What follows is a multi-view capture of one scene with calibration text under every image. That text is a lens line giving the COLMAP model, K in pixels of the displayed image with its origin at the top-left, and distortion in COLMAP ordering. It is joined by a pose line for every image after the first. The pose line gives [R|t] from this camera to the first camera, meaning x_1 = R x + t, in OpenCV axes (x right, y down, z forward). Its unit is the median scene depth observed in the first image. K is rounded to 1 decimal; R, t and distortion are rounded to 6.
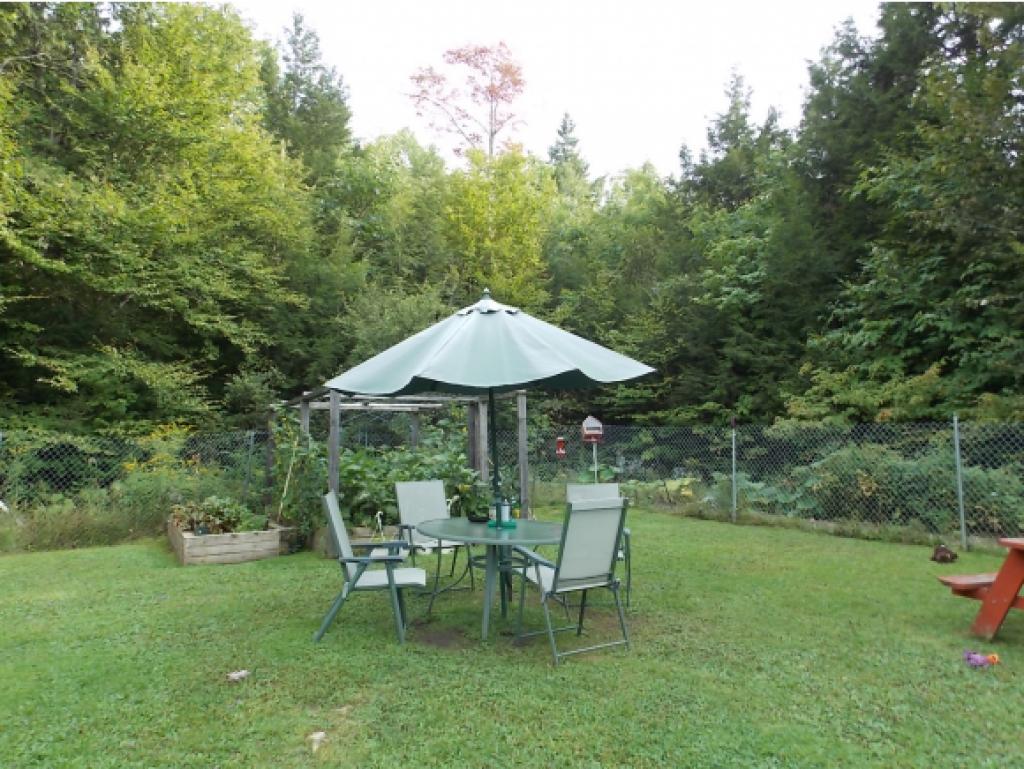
lens RADIAL K [[728.2, 0, 514.2], [0, 728.2, 384.8], [0, 0, 1]] dist [0.061415, -0.000619]
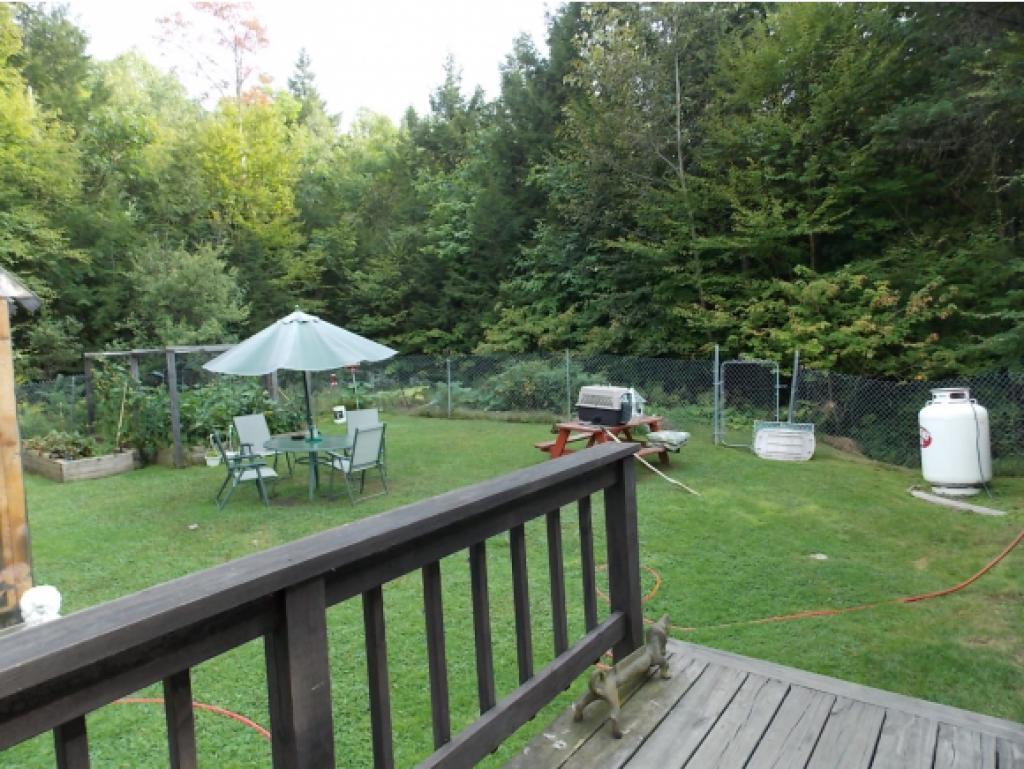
lens RADIAL K [[678.0, 0, 515.8], [0, 678.0, 379.0], [0, 0, 1]] dist [0.000519, -0.000509]
pose [[0.932858, -0.056630, 0.355764, -0.050077], [0.006246, 0.989961, 0.141203, -0.068496], [-0.360189, -0.129500, 0.923847, -0.254279]]
